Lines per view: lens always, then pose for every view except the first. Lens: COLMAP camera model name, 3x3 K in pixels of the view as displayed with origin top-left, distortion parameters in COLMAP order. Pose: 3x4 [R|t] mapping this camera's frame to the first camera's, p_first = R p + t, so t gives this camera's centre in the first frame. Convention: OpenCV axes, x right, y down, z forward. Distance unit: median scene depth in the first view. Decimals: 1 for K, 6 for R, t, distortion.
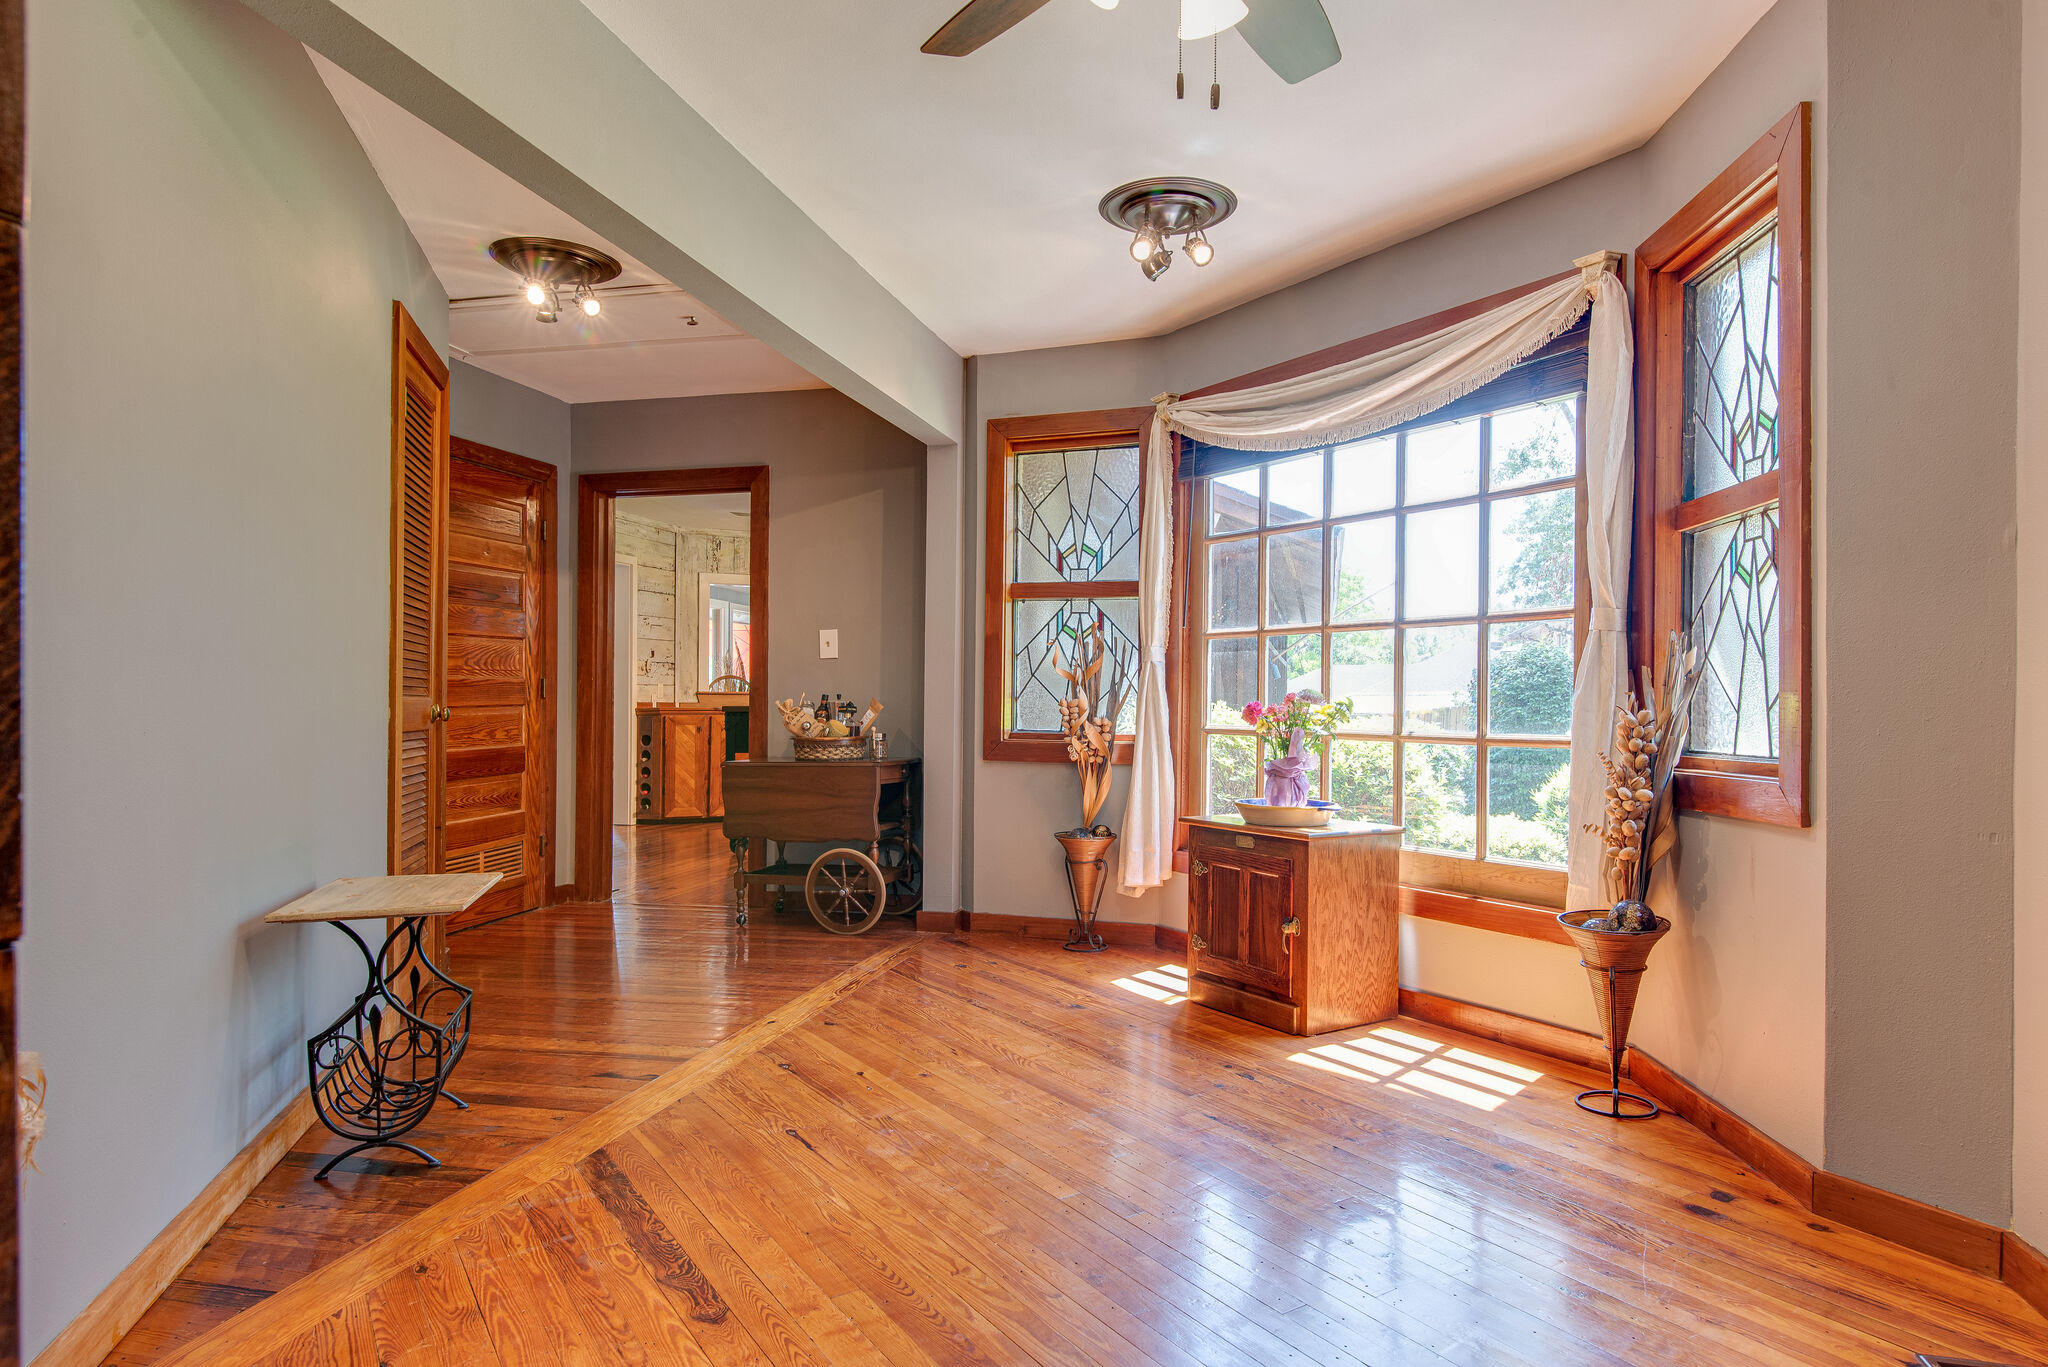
lens RADIAL K [[1151.2, 0, 1047.5], [0, 1151.2, 689.7], [0, 0, 1]] dist [0.000342, -0.001007]
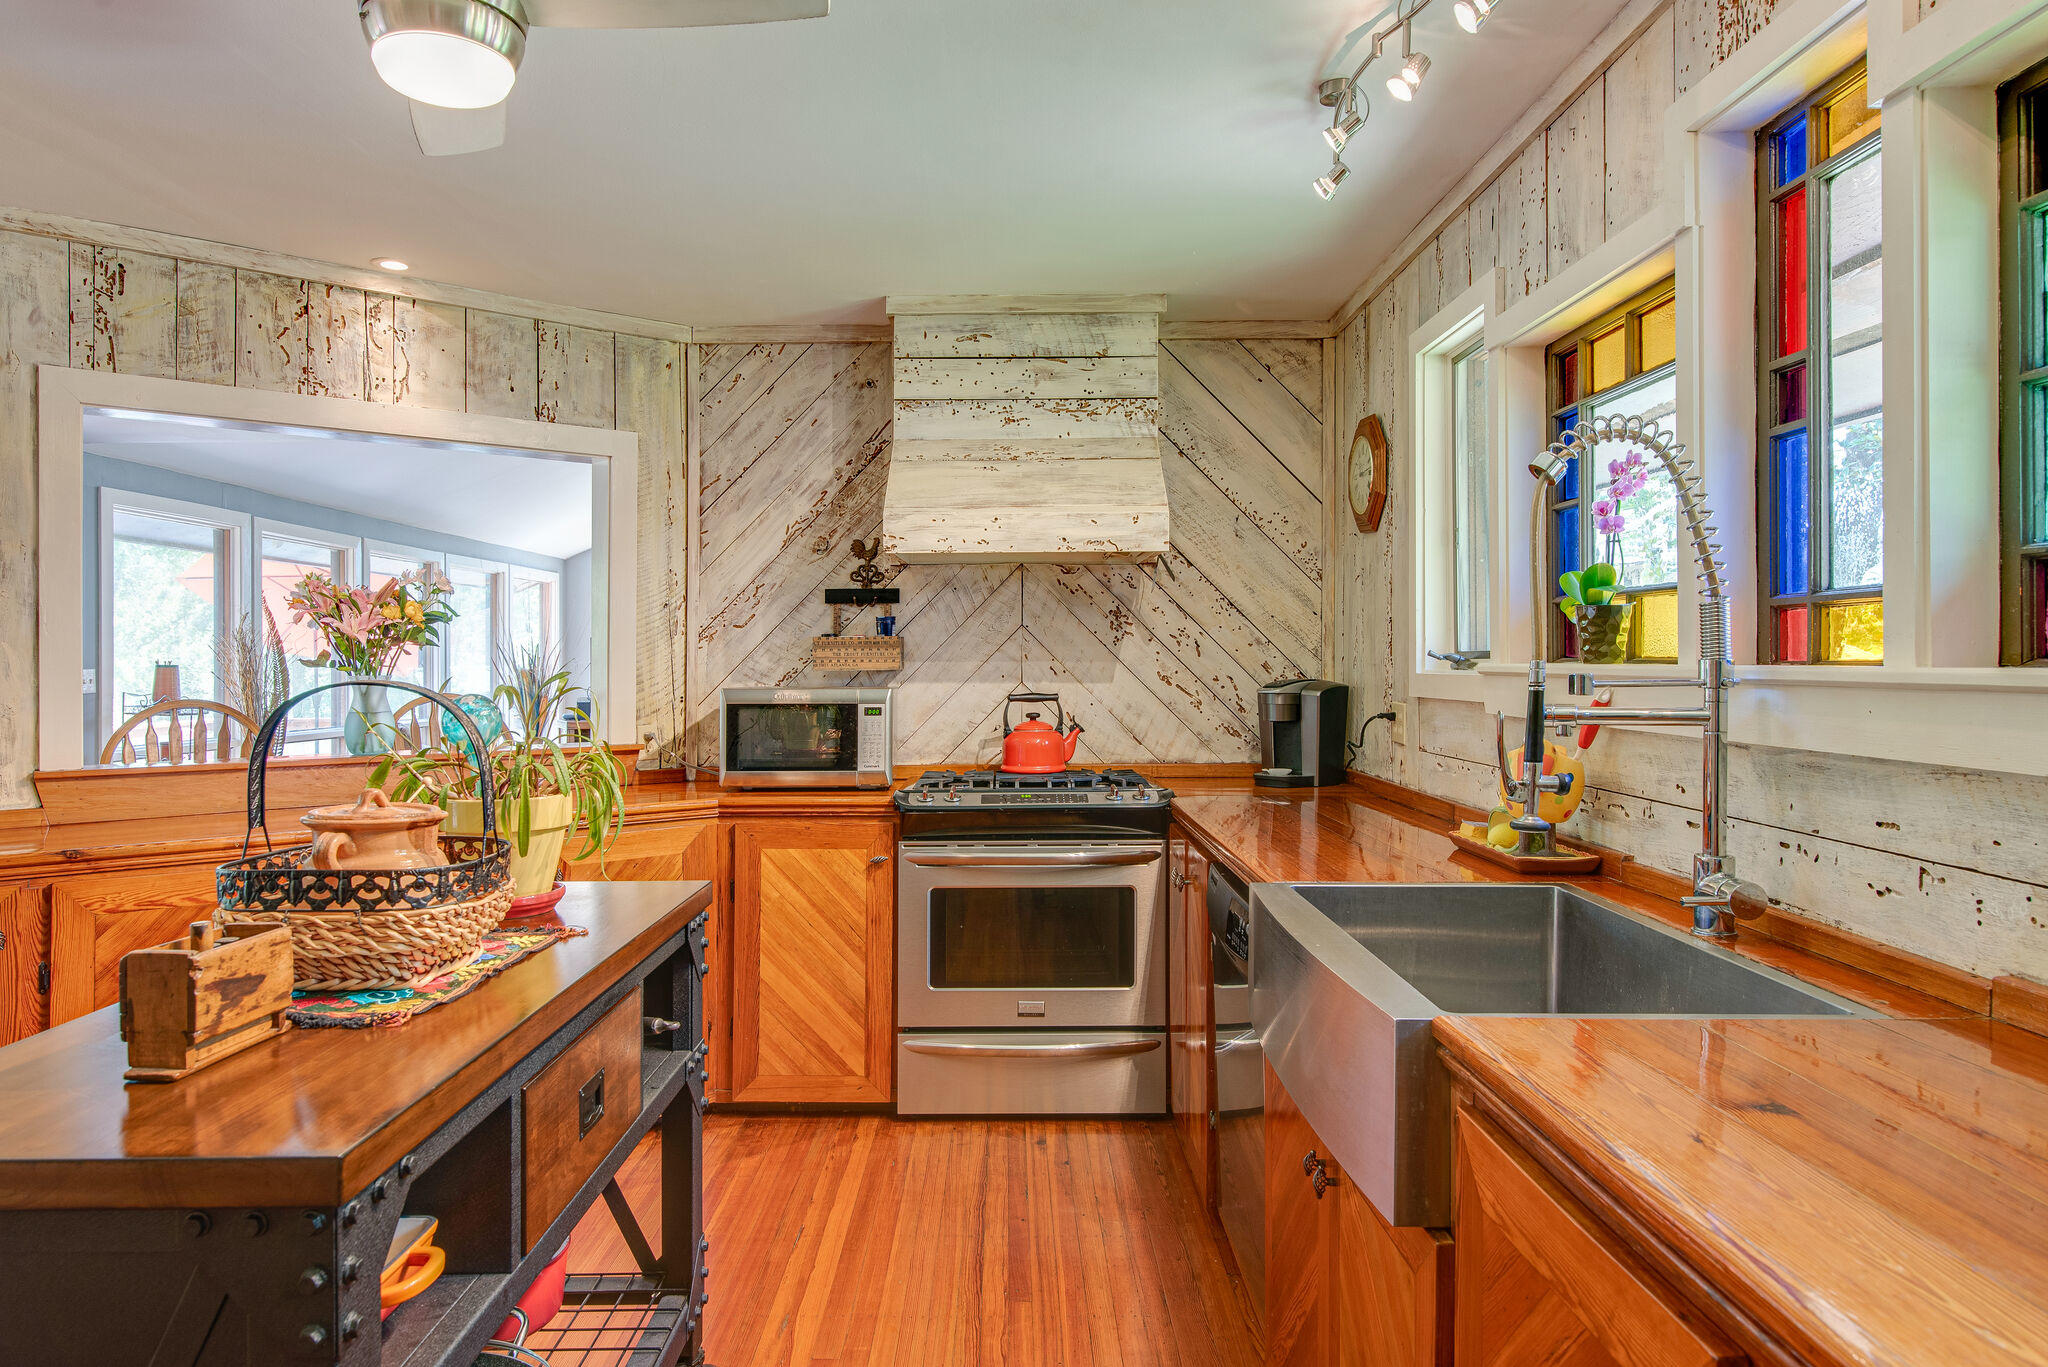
lens RADIAL K [[1267.1, 0, 939.5], [0, 1267.1, 684.0], [0, 0, 1]] dist [0.002682, 0.000030]
pose [[0.983786, -0.017530, 0.178488, -0.144329], [0.012079, 0.999428, 0.031585, -0.029240], [-0.178939, -0.028917, 0.983435, 0.680963]]
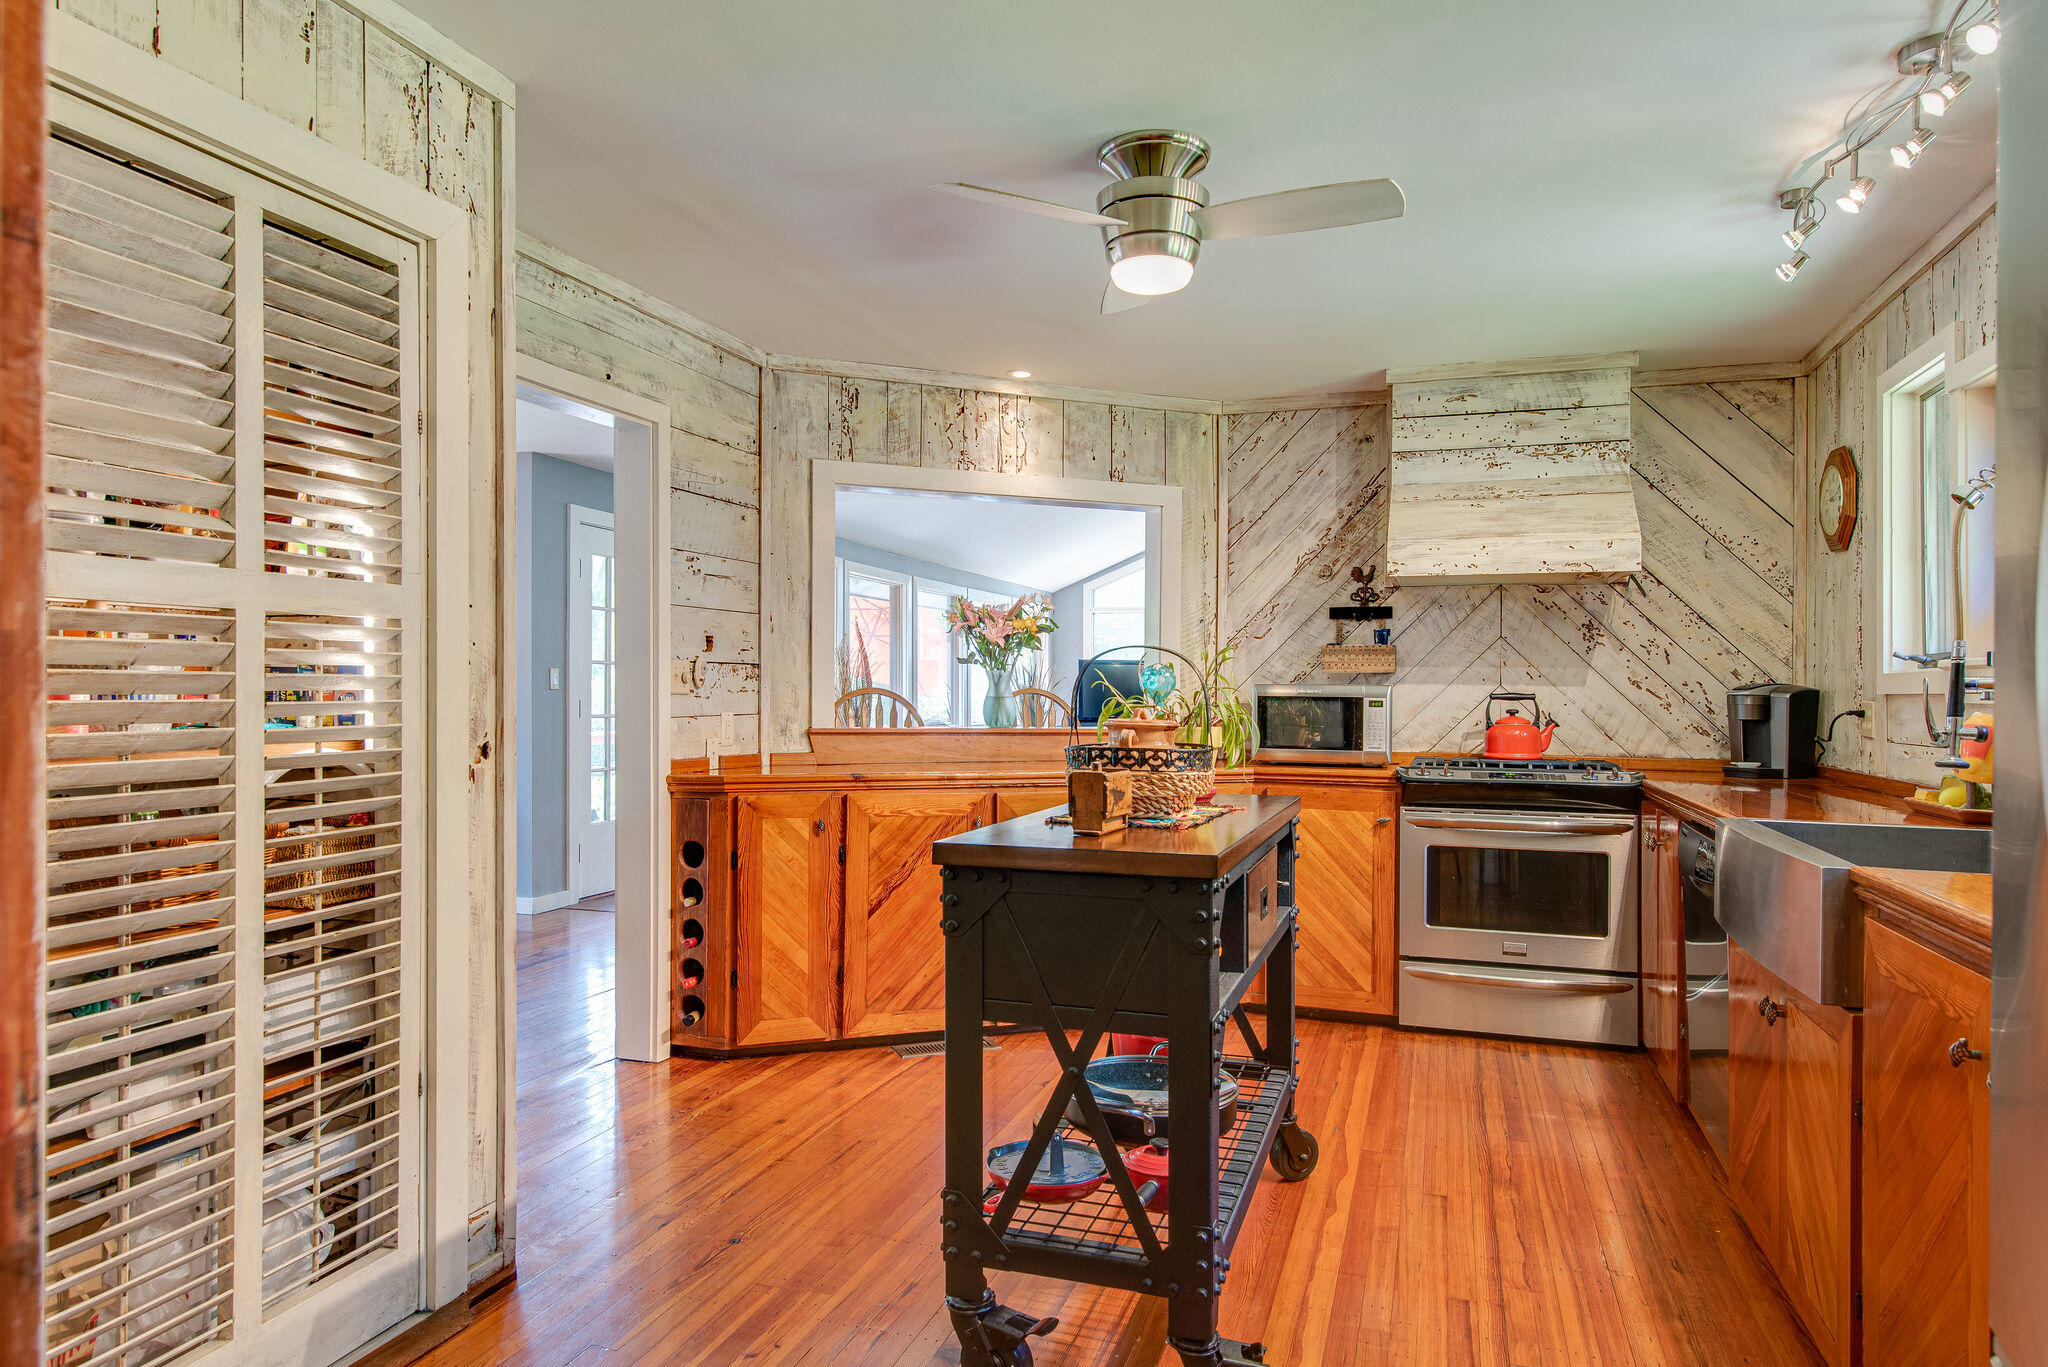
lens RADIAL K [[1211.3, 0, 1010.8], [0, 1211.3, 678.6], [0, 0, 1]] dist [0.006597, -0.002223]
pose [[0.993814, -0.004223, -0.110973, -0.187030], [0.004341, 0.999990, 0.000822, -0.018125], [0.110968, -0.001299, 0.993823, 0.581100]]
